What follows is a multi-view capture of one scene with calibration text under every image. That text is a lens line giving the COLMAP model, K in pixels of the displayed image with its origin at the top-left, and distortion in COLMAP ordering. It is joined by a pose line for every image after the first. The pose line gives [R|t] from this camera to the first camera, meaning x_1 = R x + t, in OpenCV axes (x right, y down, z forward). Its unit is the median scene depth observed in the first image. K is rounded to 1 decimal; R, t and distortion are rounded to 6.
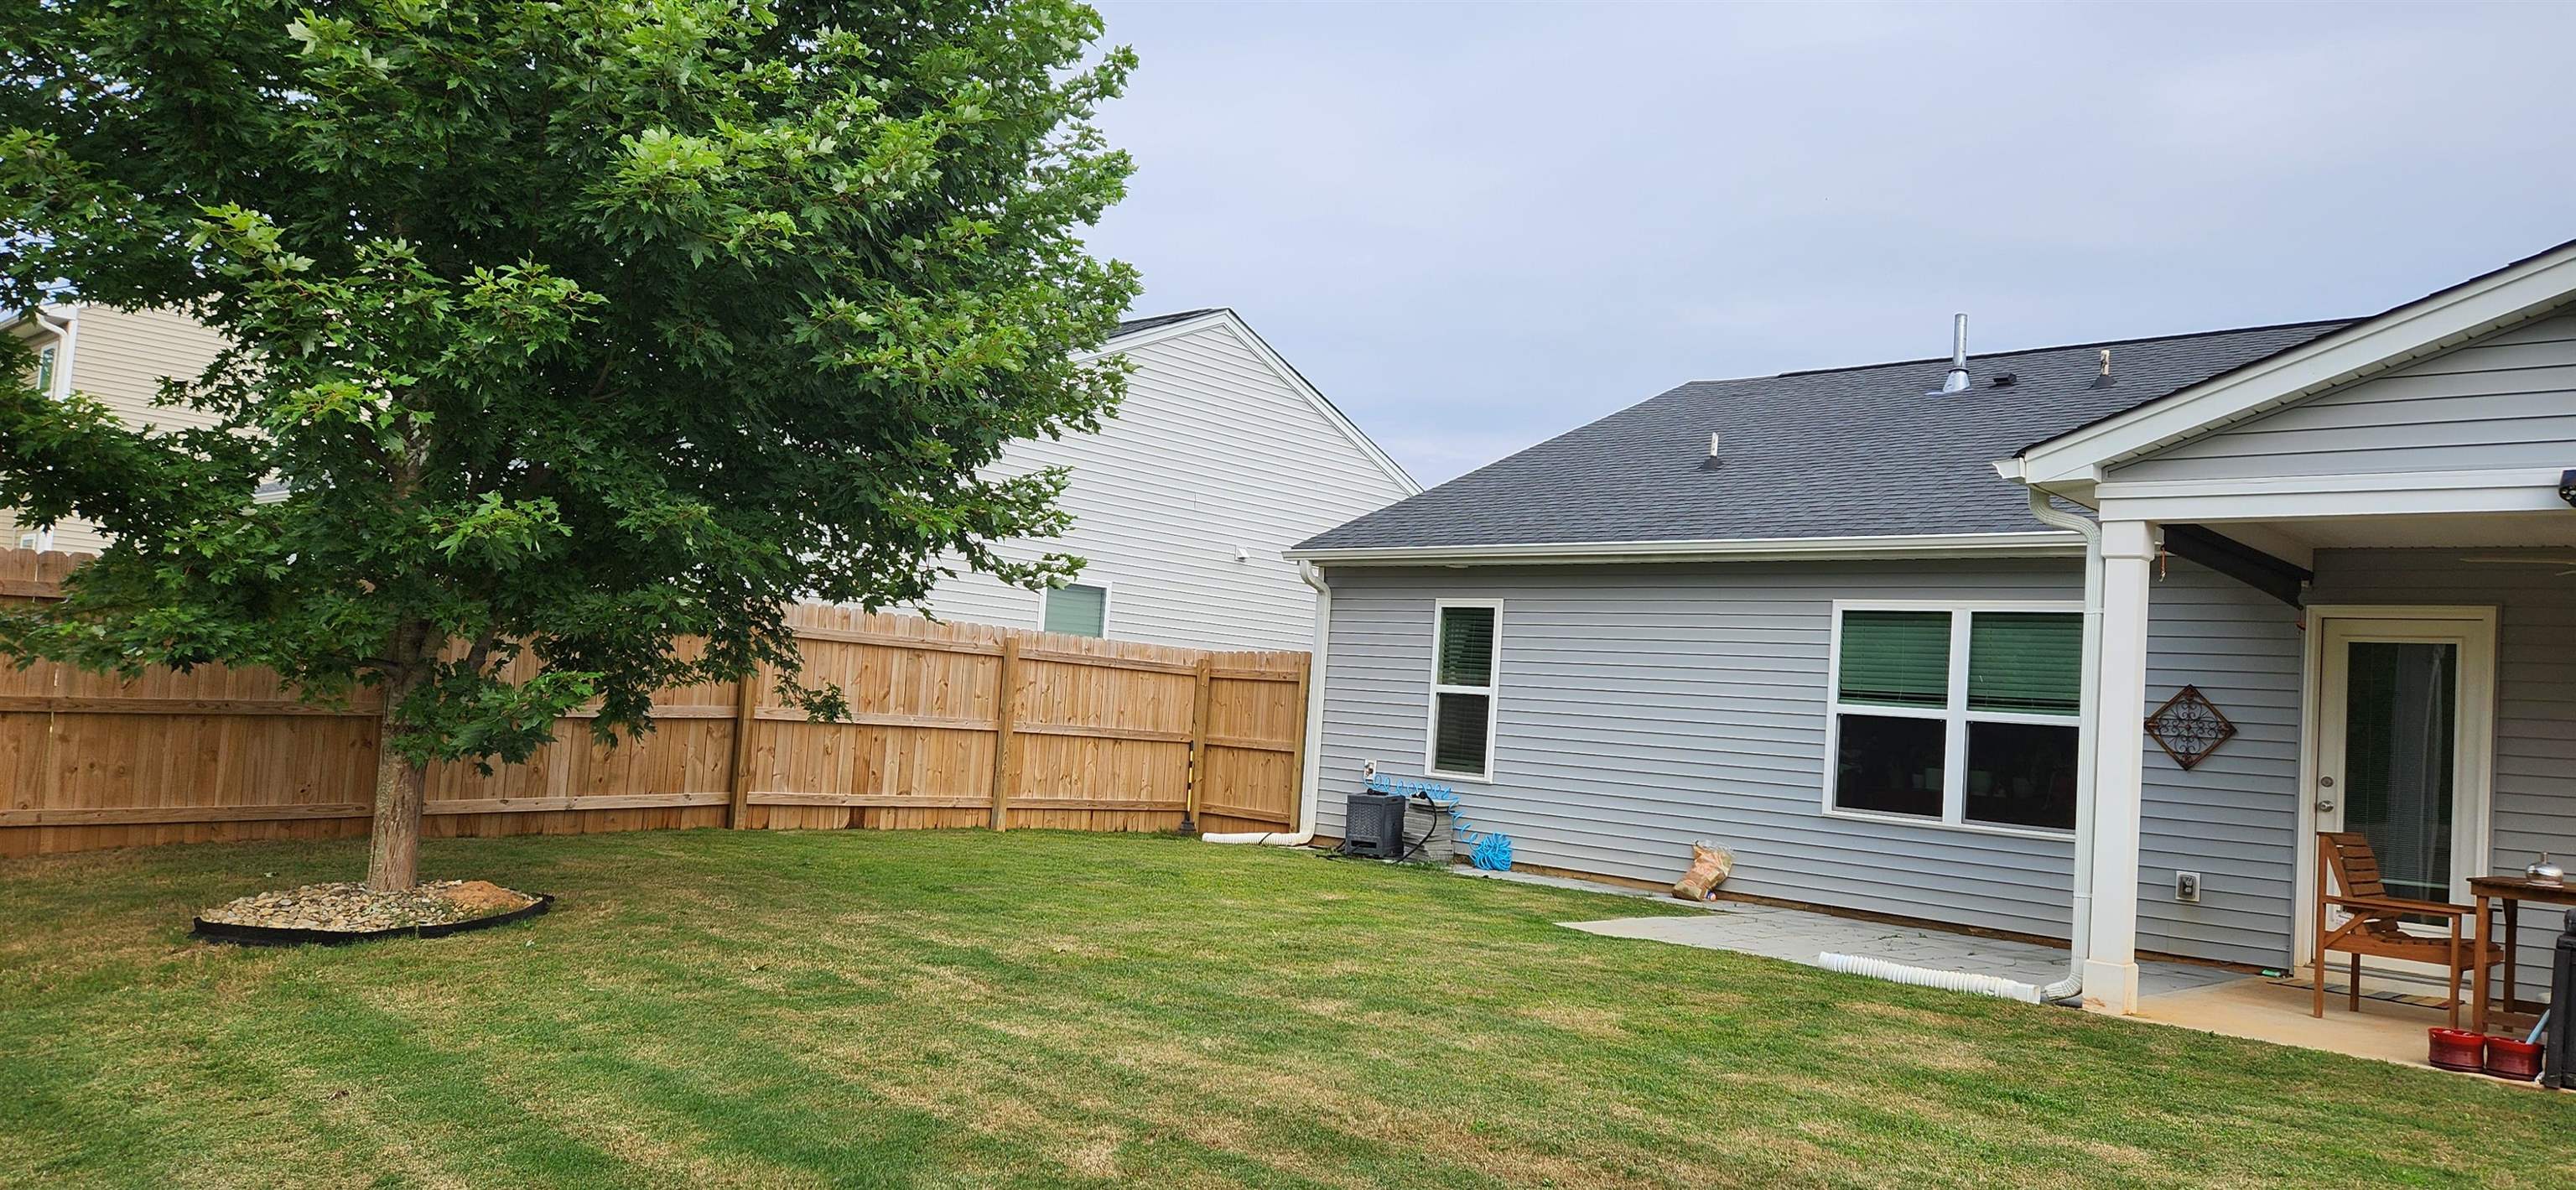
lens RADIAL K [[1743.8, 0, 1348.0], [0, 1743.8, 604.9], [0, 0, 1]] dist [0.081710, -0.073921]
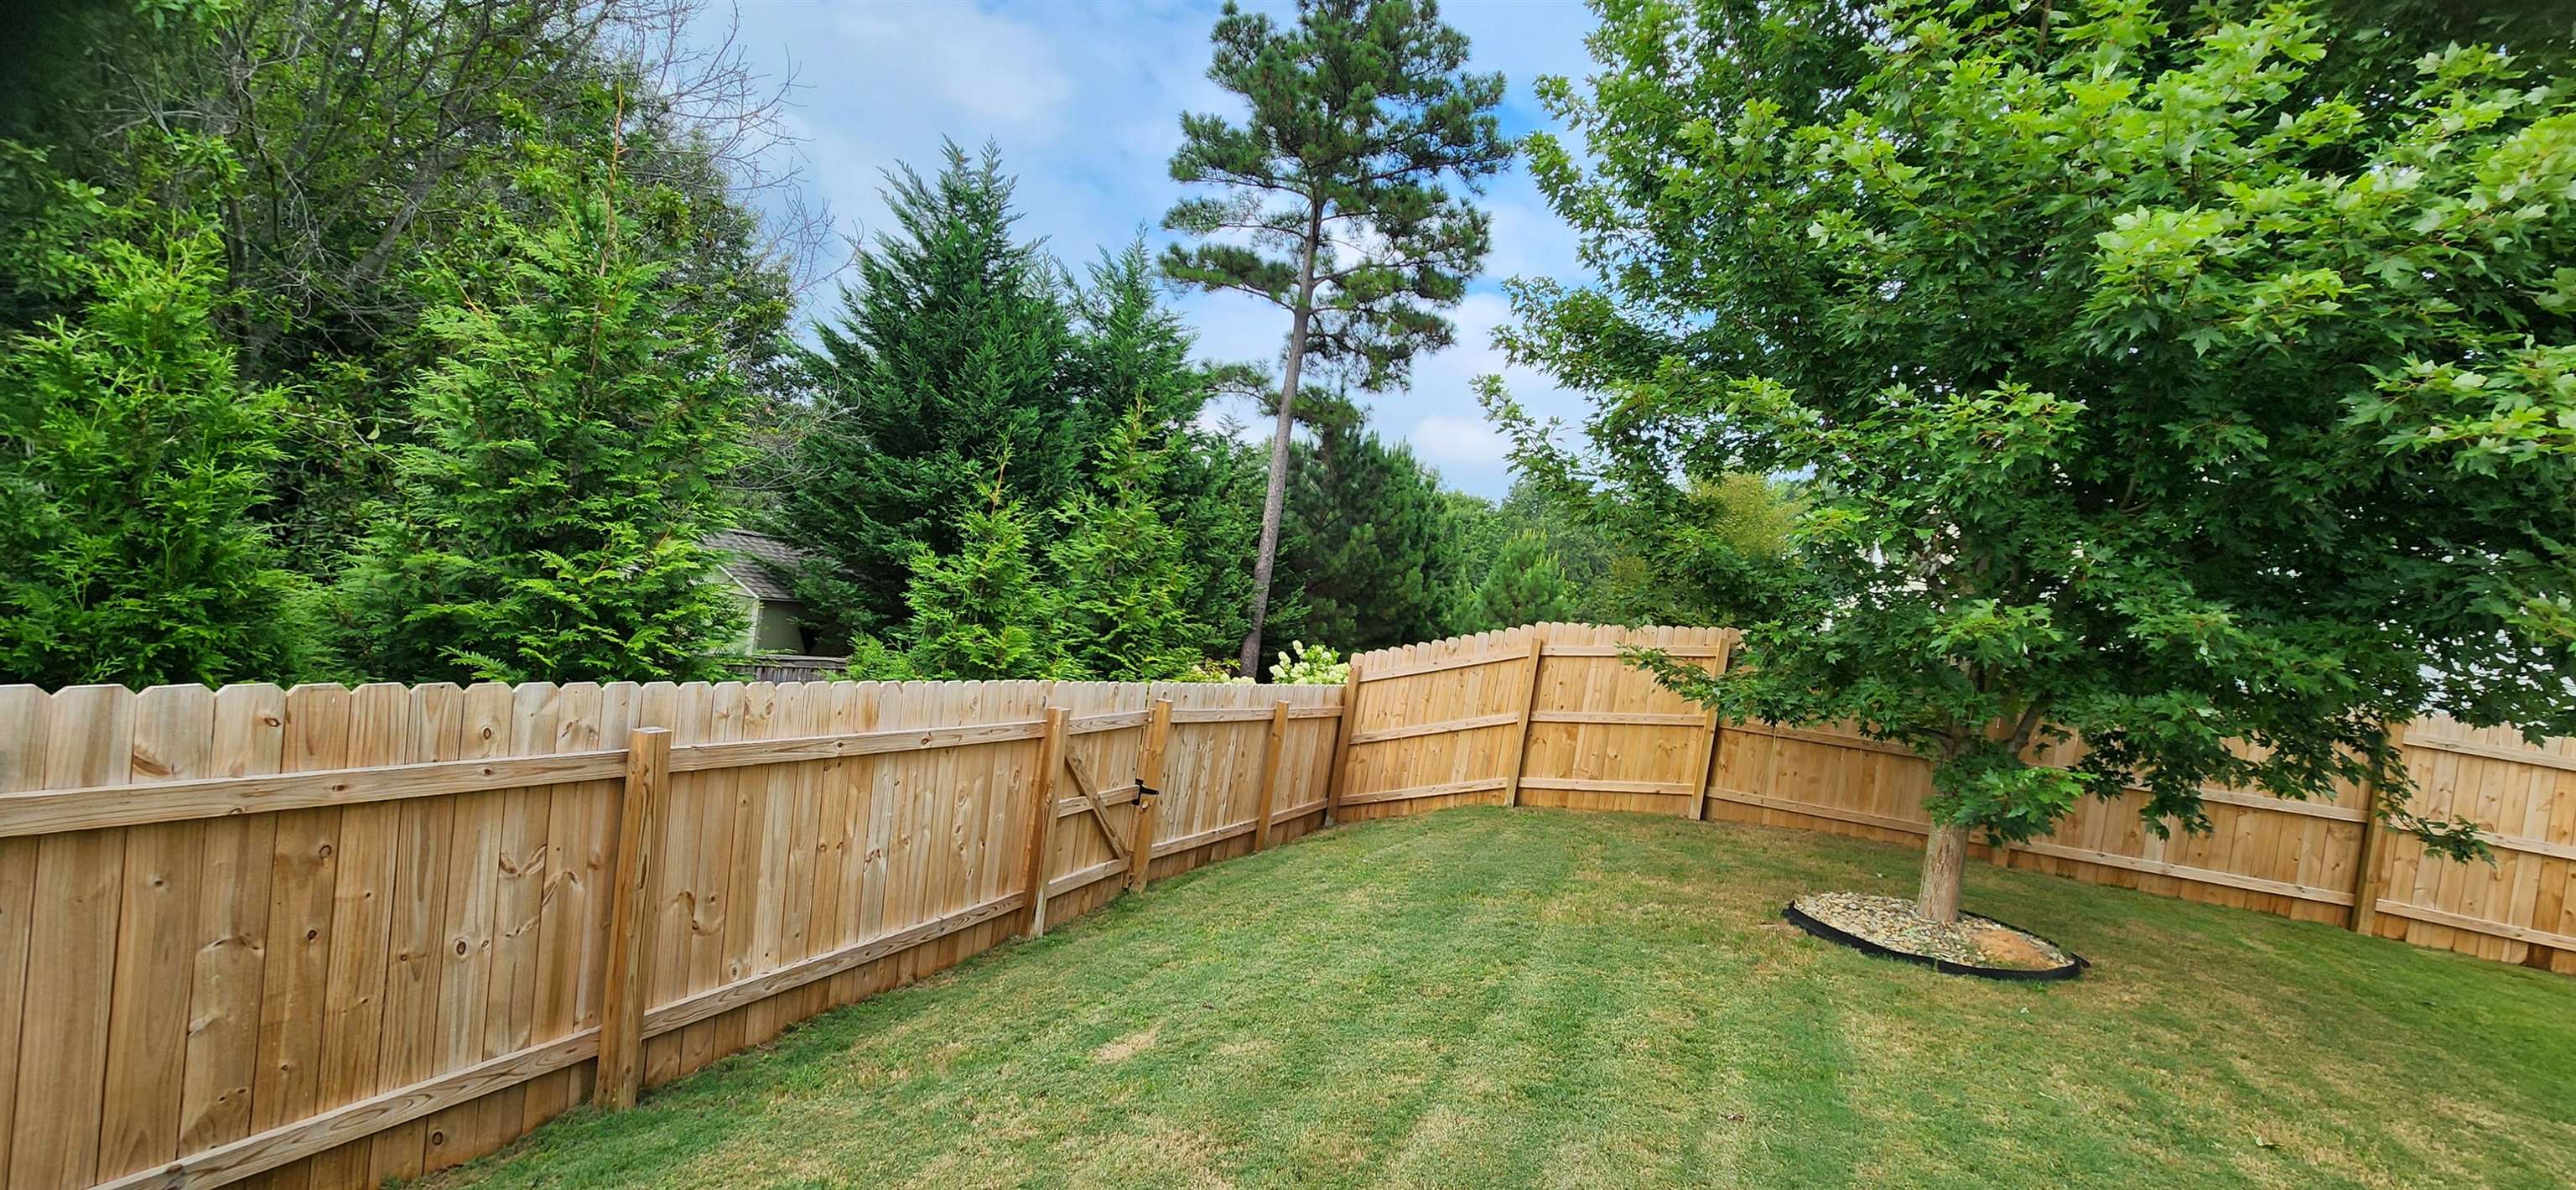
lens RADIAL K [[1049.1, 0, 1286.3], [0, 1049.1, 596.7], [0, 0, 1]] dist [0.016479, -0.006372]
pose [[0.381690, 0.004985, -0.924277, -0.020405], [-0.067079, 0.997498, -0.022321, -0.011053], [0.921853, 0.070519, 0.381070, 0.186746]]
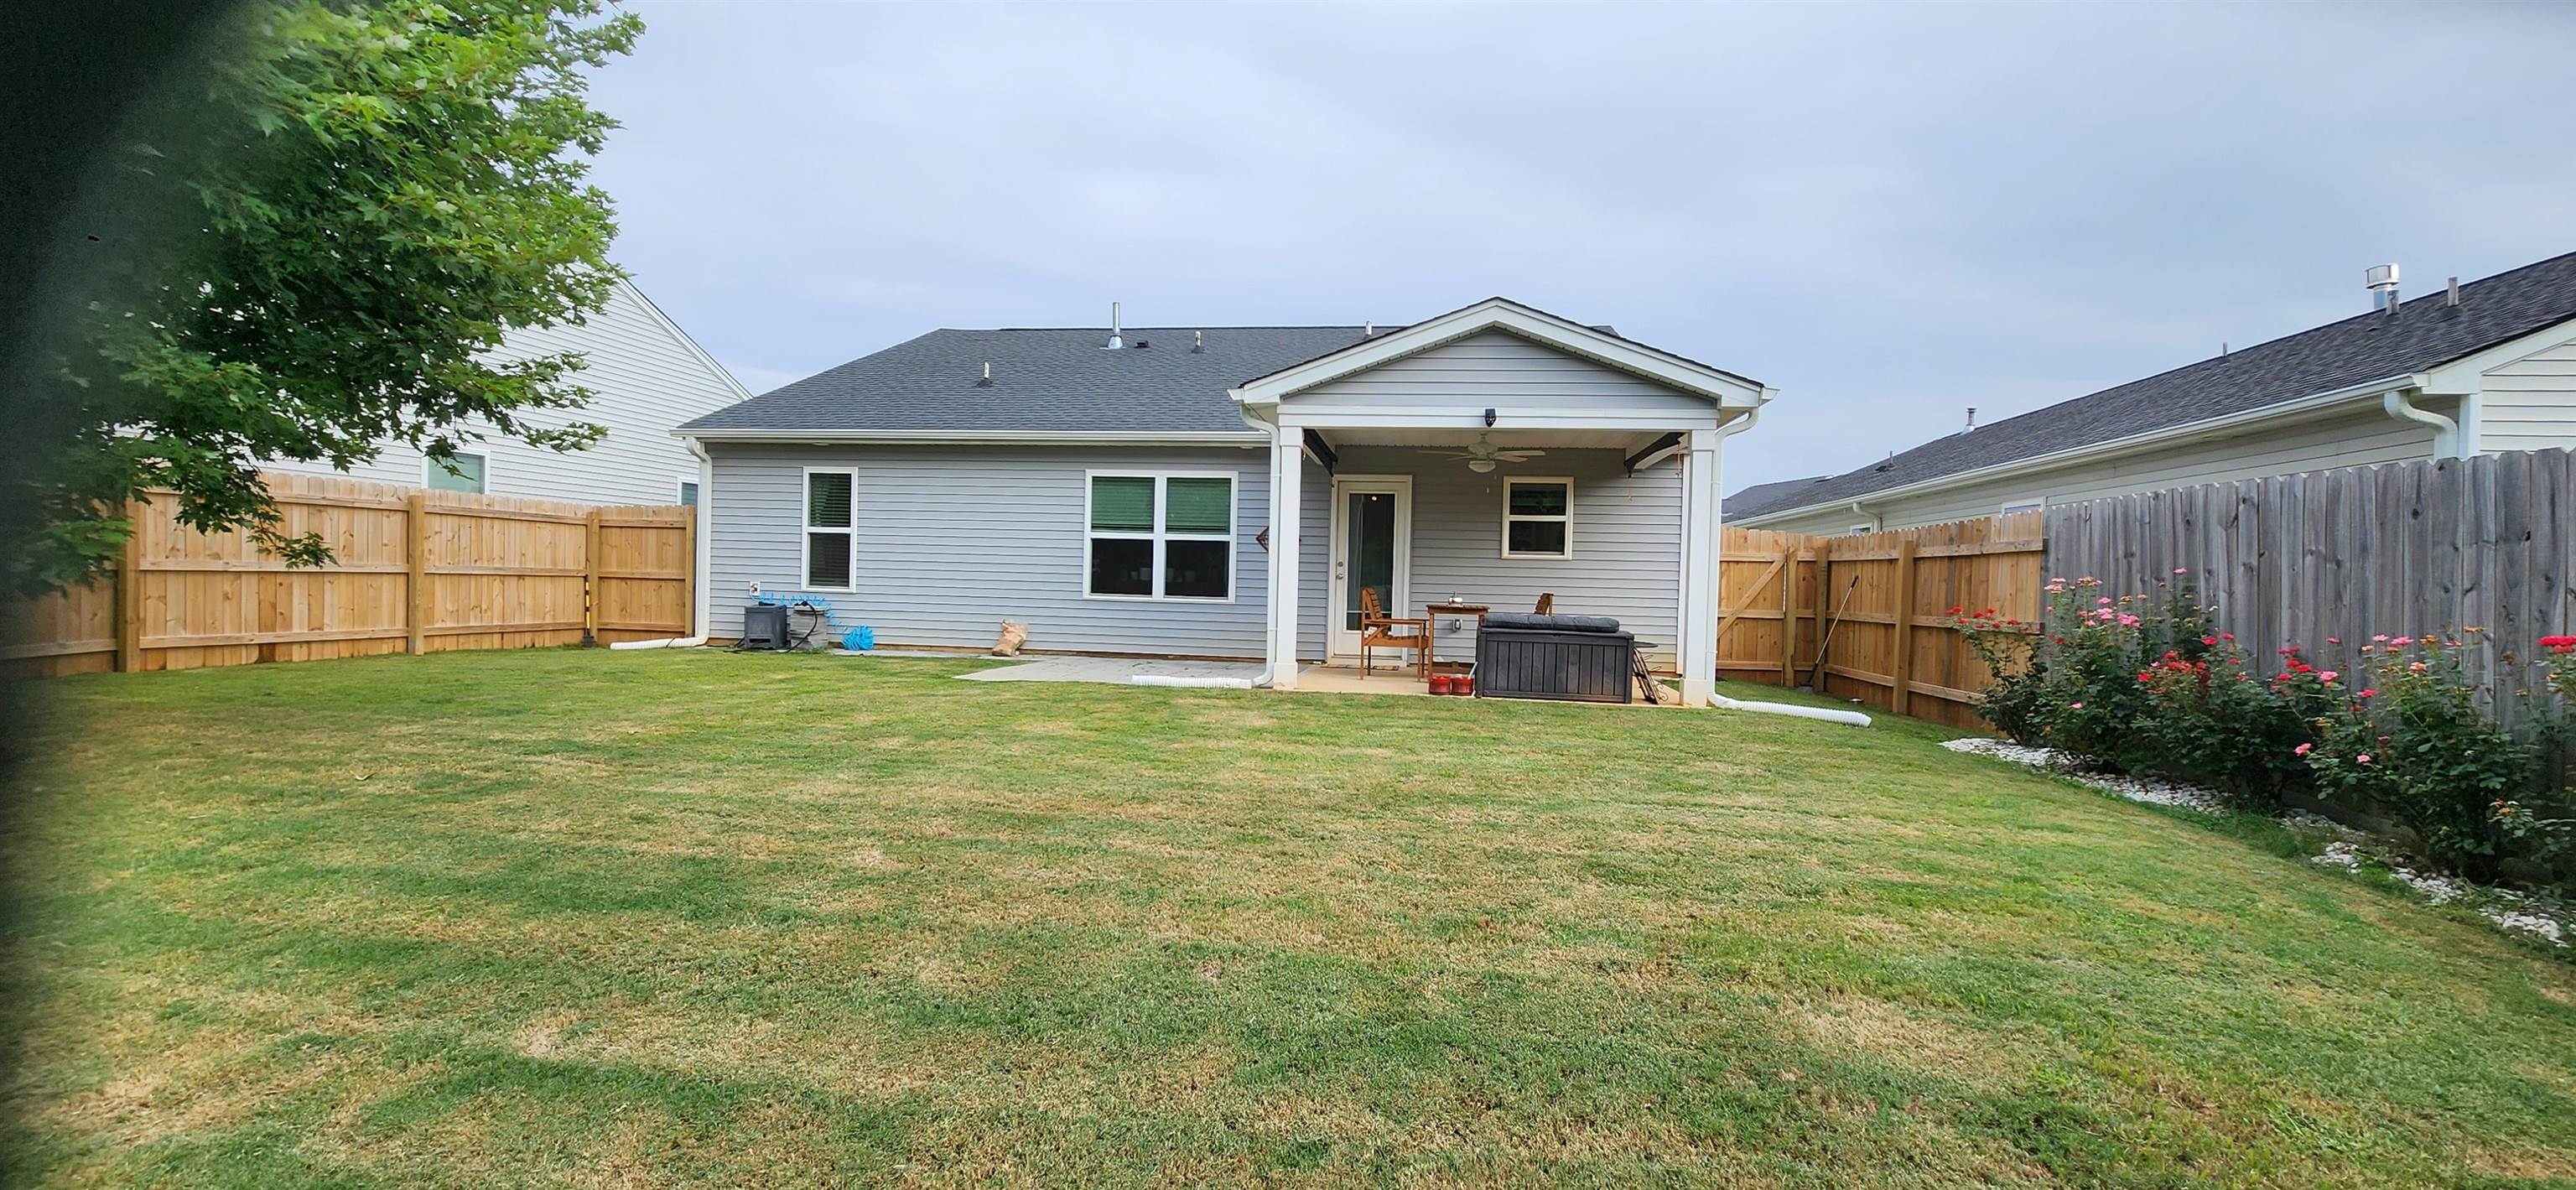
lens RADIAL K [[1052.0, 0, 1332.7], [0, 1052.0, 585.4], [0, 0, 1]] dist [-0.002671, -0.000649]
pose [[0.811846, -0.053117, 0.581450, -0.120012], [-0.006013, 0.995040, 0.099295, 0.005891], [-0.583841, -0.084109, 0.807500, 0.051120]]
